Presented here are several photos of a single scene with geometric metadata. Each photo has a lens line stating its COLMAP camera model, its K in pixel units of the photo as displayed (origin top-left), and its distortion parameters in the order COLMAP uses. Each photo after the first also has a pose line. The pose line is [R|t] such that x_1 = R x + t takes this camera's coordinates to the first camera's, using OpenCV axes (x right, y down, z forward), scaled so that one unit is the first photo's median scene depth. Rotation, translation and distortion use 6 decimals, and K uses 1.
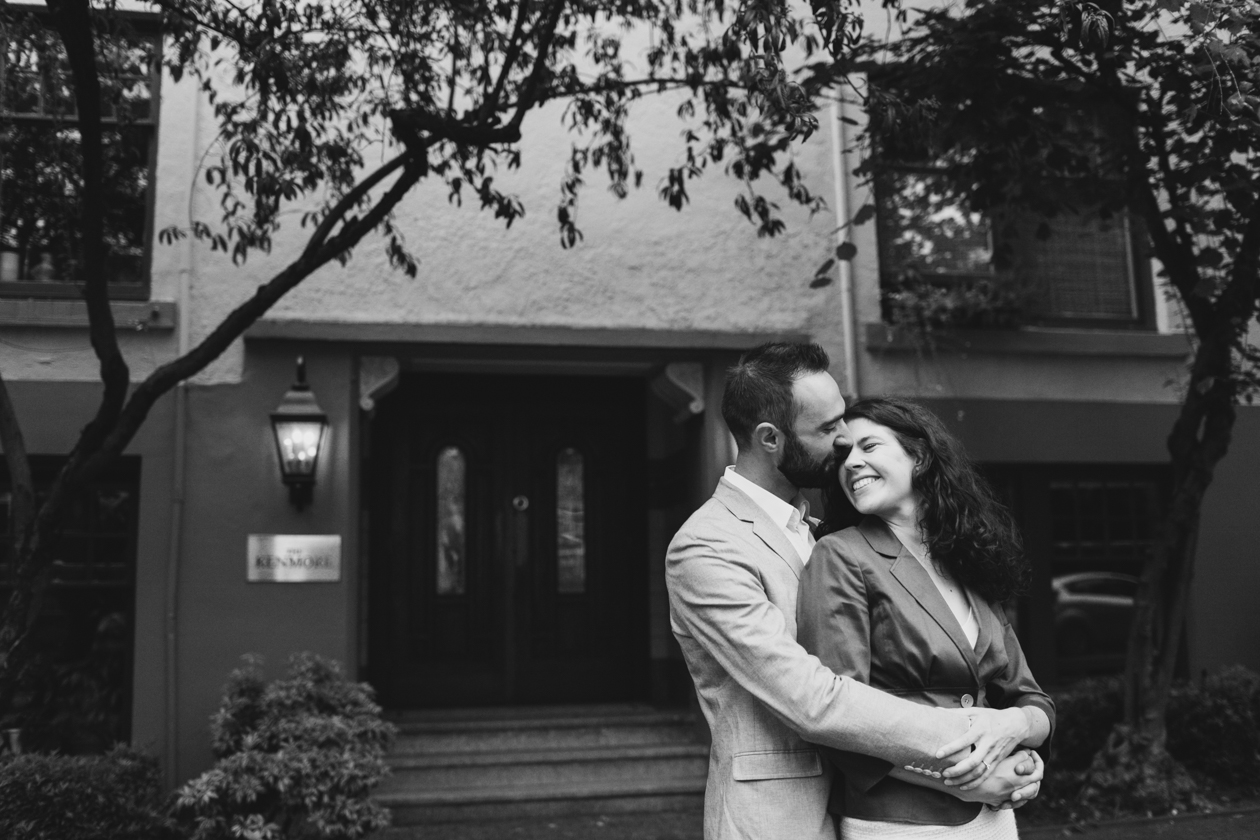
lens RADIAL K [[1216.7, 0, 630.0], [0, 1216.7, 420.0], [0, 0, 1]] dist [-0.109561, 0.133698]
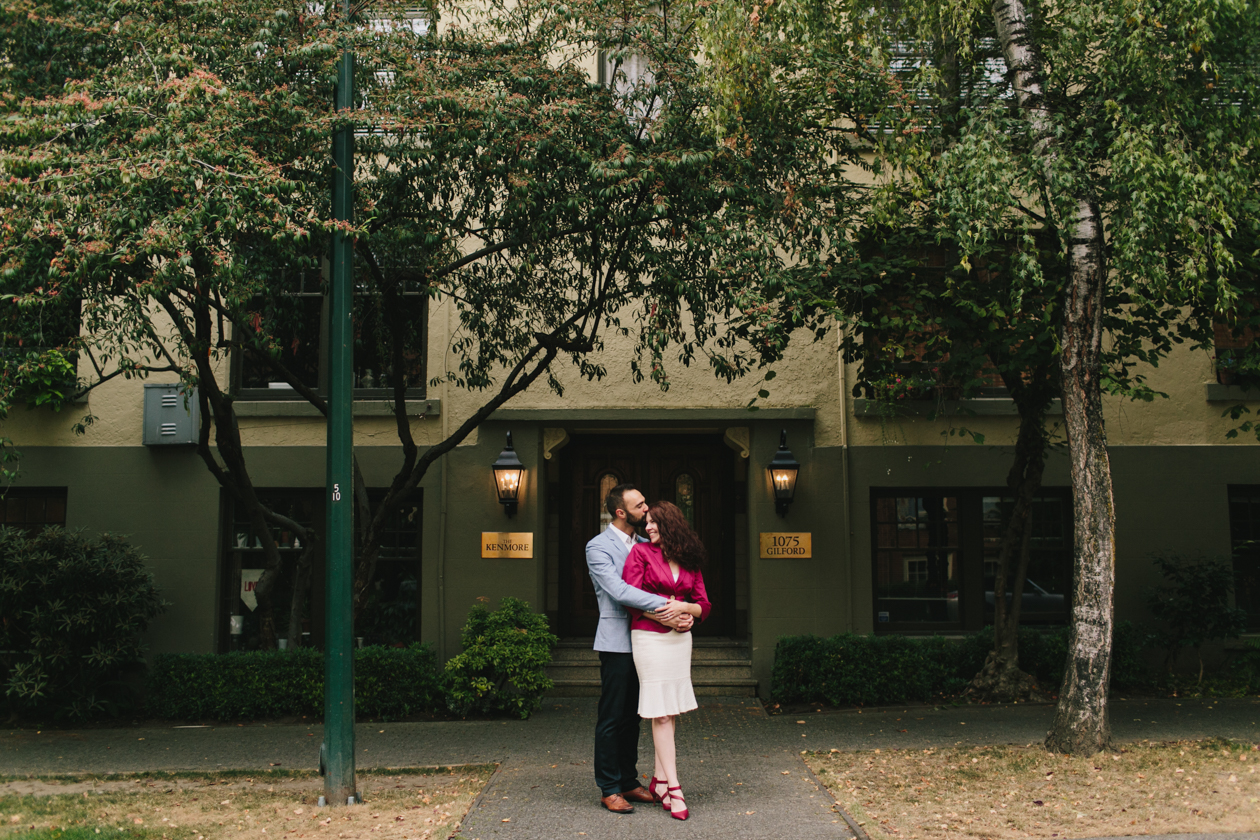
lens RADIAL K [[1216.7, 0, 630.0], [0, 1216.7, 420.0], [0, 0, 1]] dist [-0.109561, 0.133698]
pose [[0.977371, -0.013032, -0.211129, 0.290333], [0.016185, 0.999782, 0.013215, -0.094323], [0.210910, -0.016333, 0.977369, -0.735661]]
